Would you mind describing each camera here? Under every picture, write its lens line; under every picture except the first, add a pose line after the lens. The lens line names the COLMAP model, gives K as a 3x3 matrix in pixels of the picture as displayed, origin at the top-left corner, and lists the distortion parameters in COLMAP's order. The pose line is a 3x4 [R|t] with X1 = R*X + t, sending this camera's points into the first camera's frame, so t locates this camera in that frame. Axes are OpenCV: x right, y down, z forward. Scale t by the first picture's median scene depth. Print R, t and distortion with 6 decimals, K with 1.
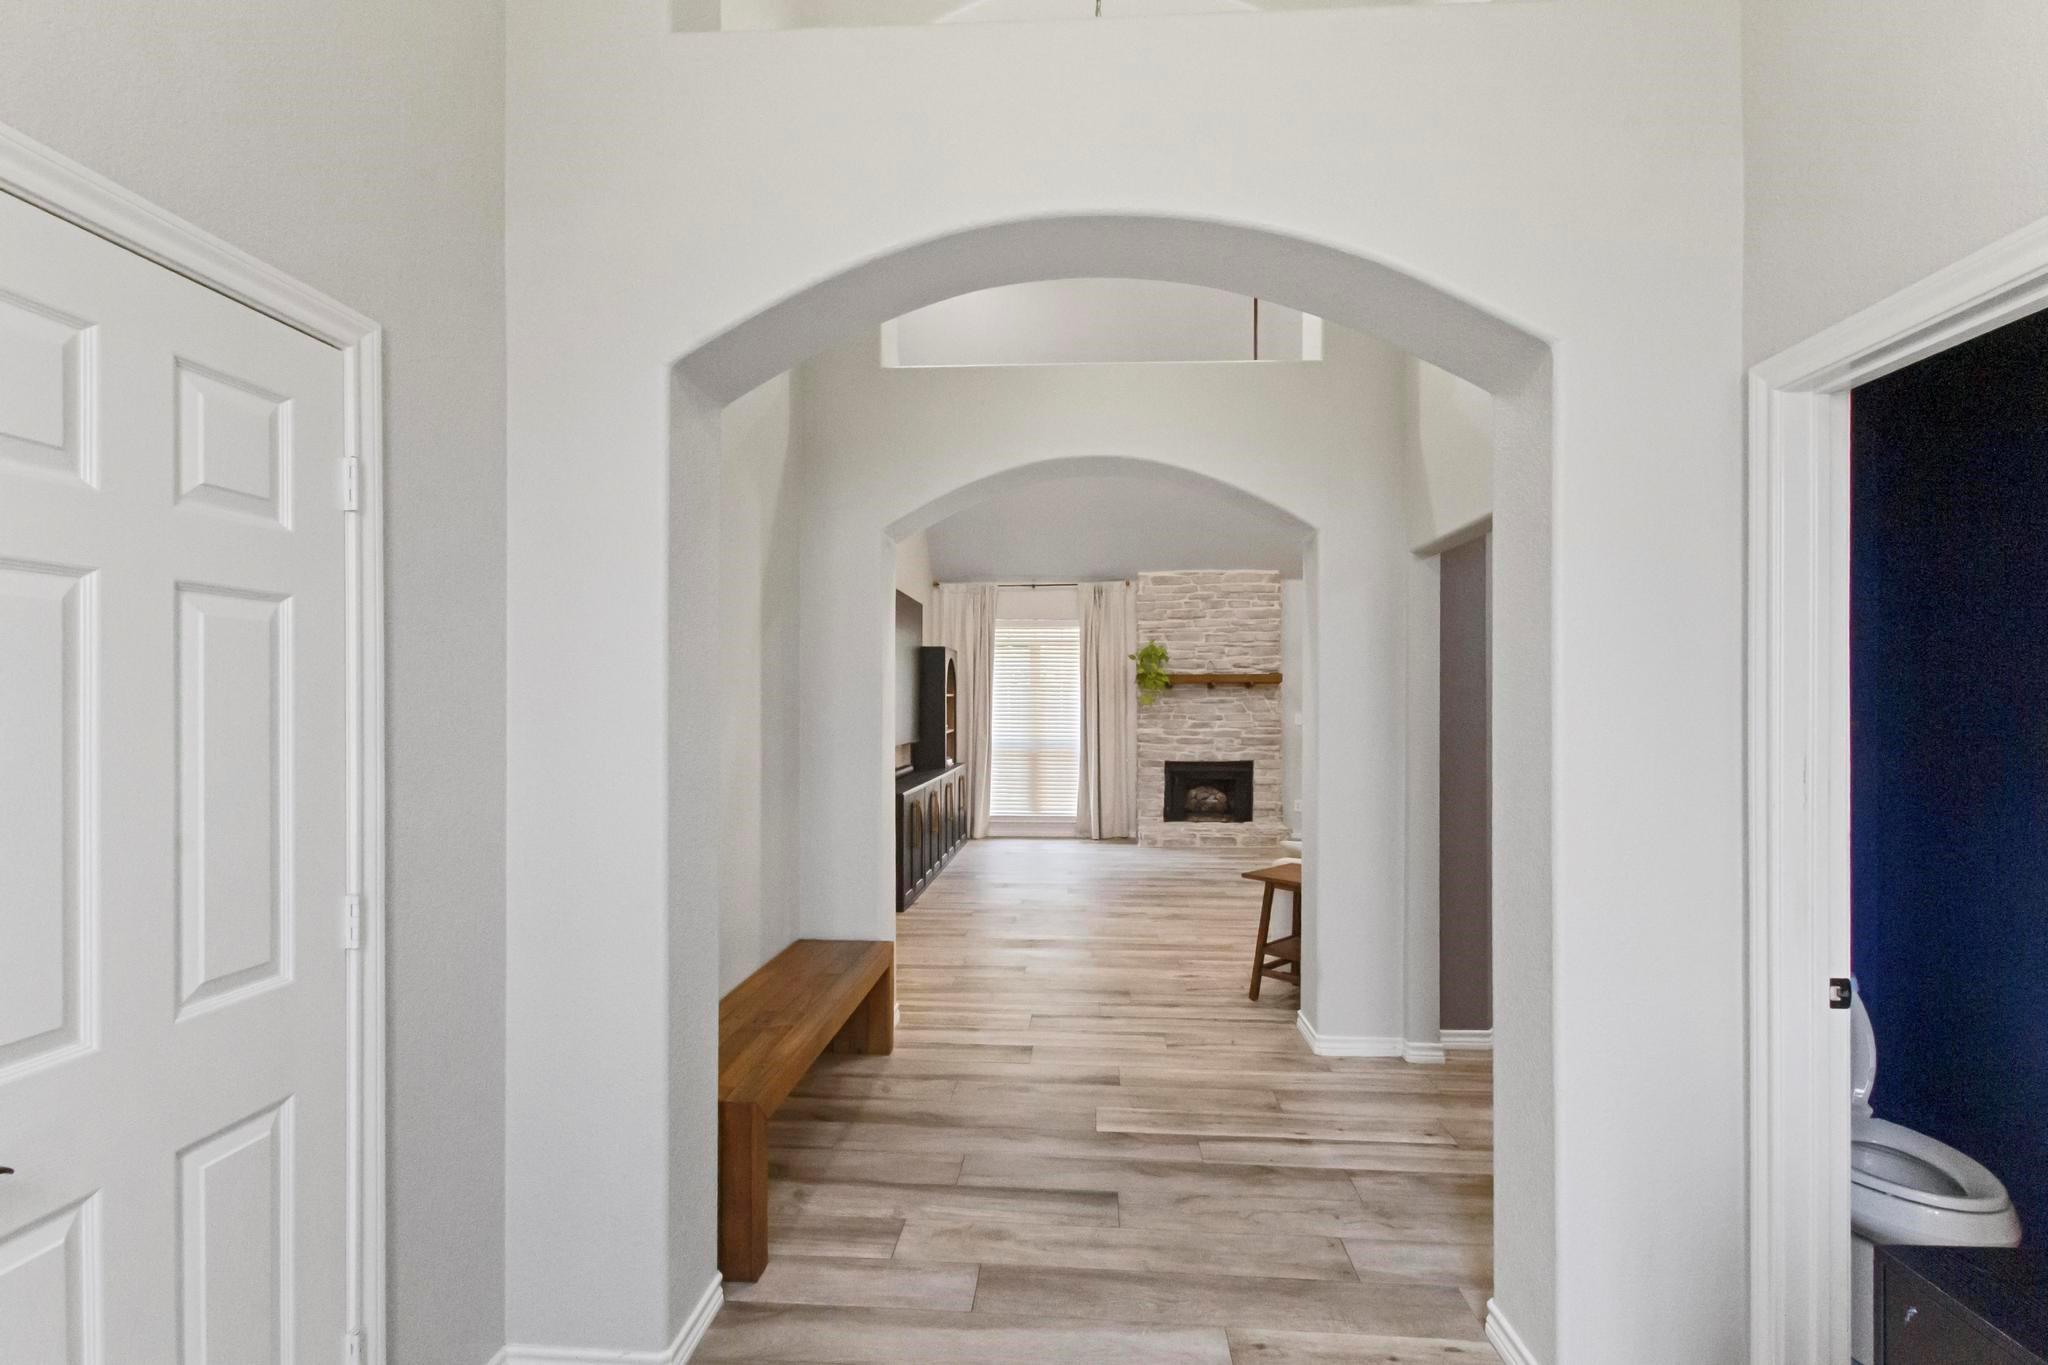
lens RADIAL K [[949.1, 0, 1034.8], [0, 949.1, 709.6], [0, 0, 1]] dist [0.002794, -0.000977]
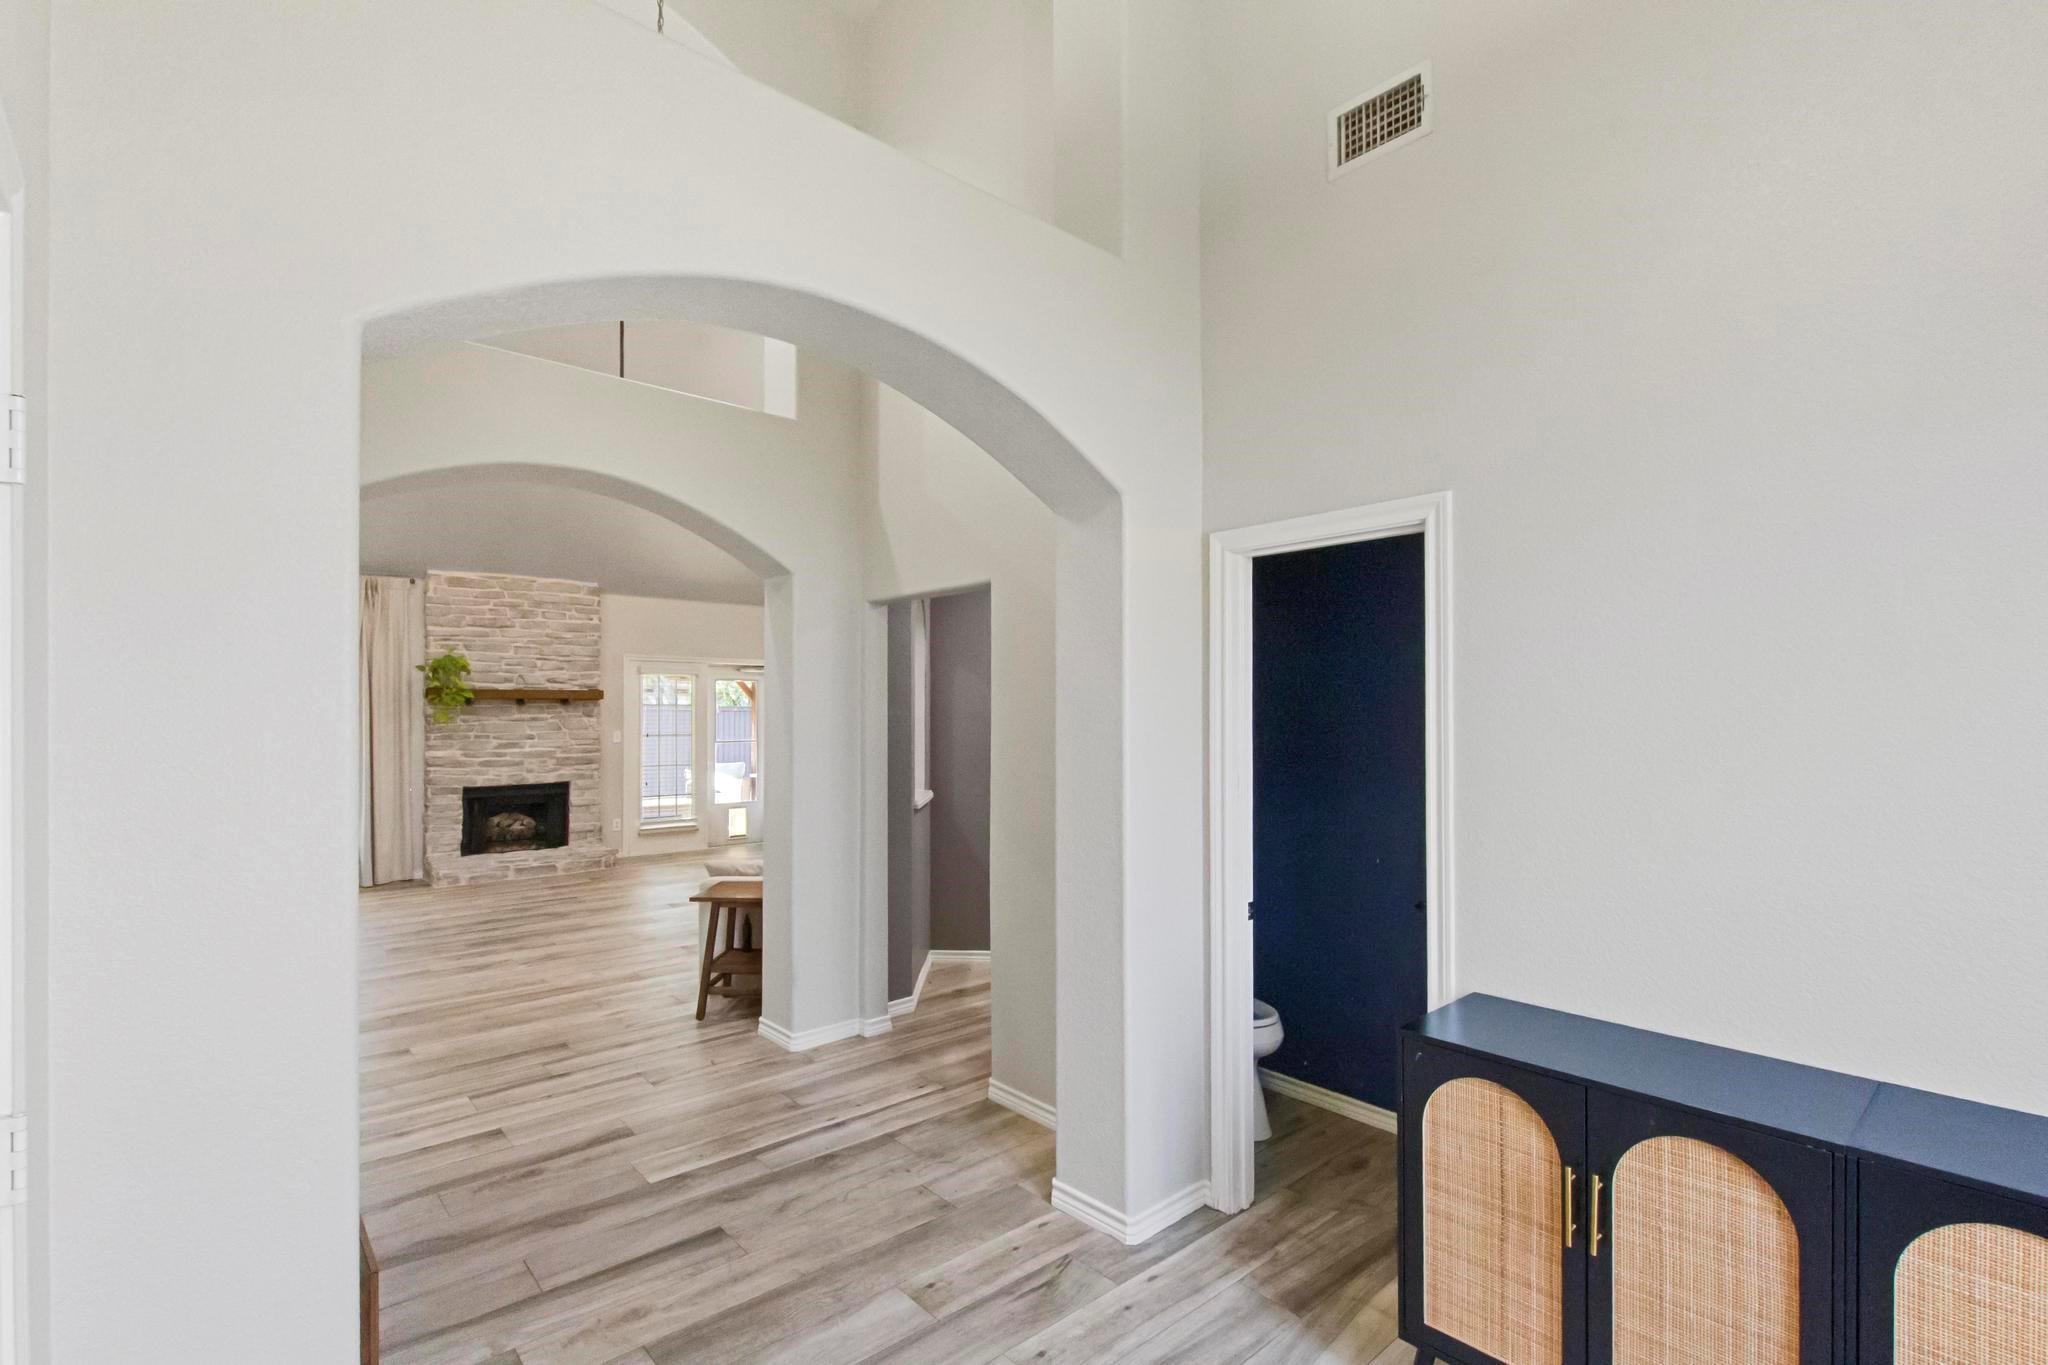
lens RADIAL K [[929.7, 0, 1031.9], [0, 929.7, 704.8], [0, 0, 1]] dist [0.002663, 0.000161]
pose [[0.702329, 0.004255, 0.711840, -0.107829], [0.006131, 0.999909, -0.012026, -0.008666], [-0.711827, 0.012811, 0.702239, 0.018013]]
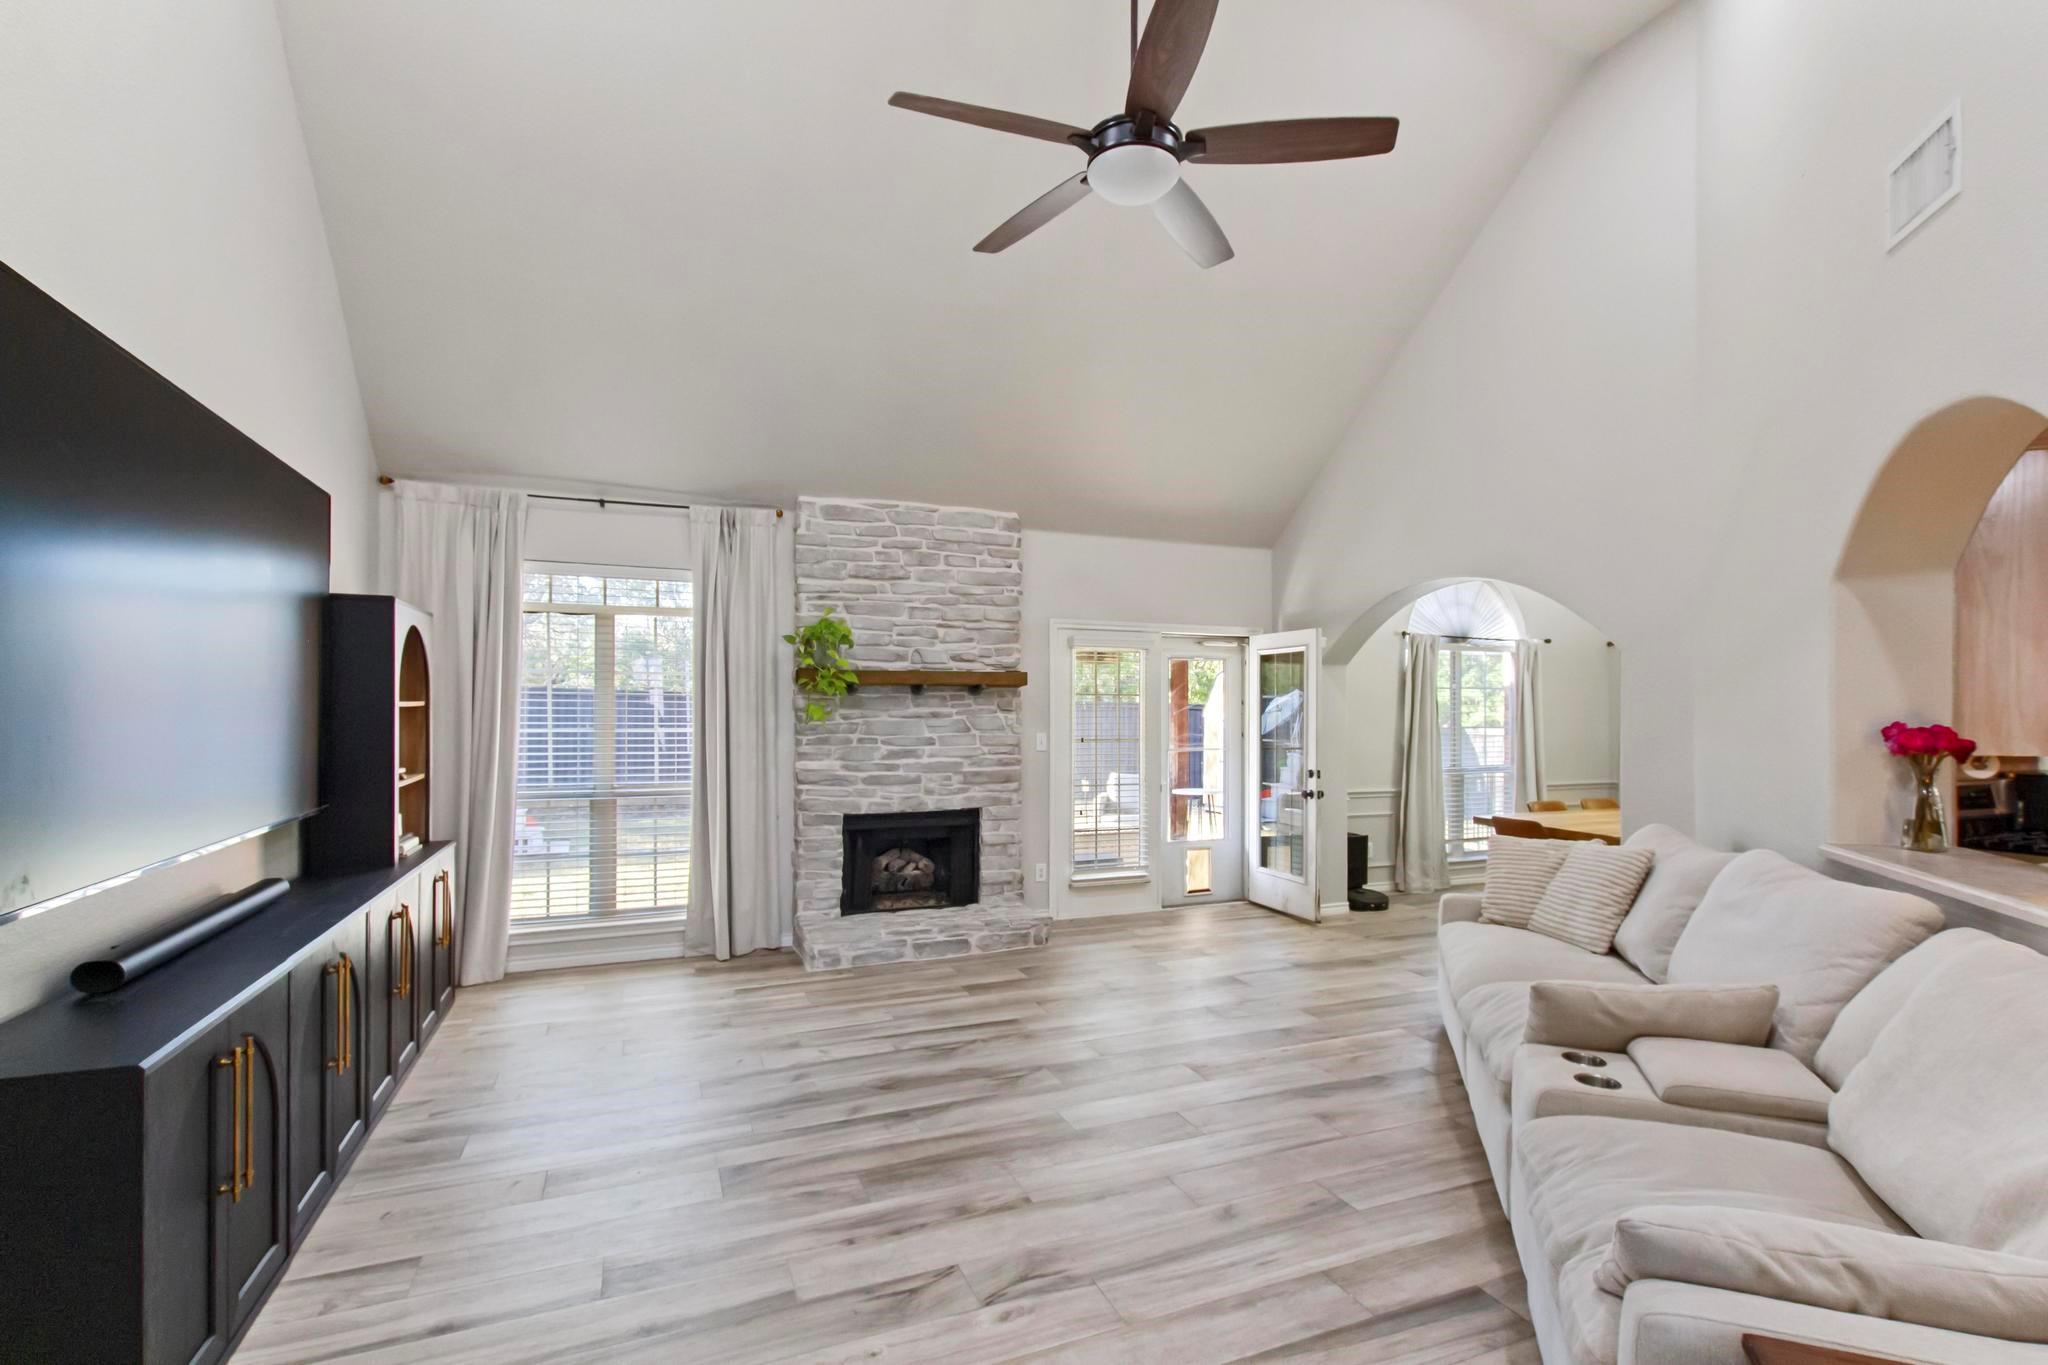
lens RADIAL K [[949.1, 0, 1034.8], [0, 949.1, 709.6], [0, 0, 1]] dist [0.002794, -0.000977]
pose [[0.897239, 0.000815, 0.441544, -0.019094], [-0.000237, 0.999999, -0.001364, -0.011391], [-0.441545, 0.001119, 0.897238, 0.413028]]
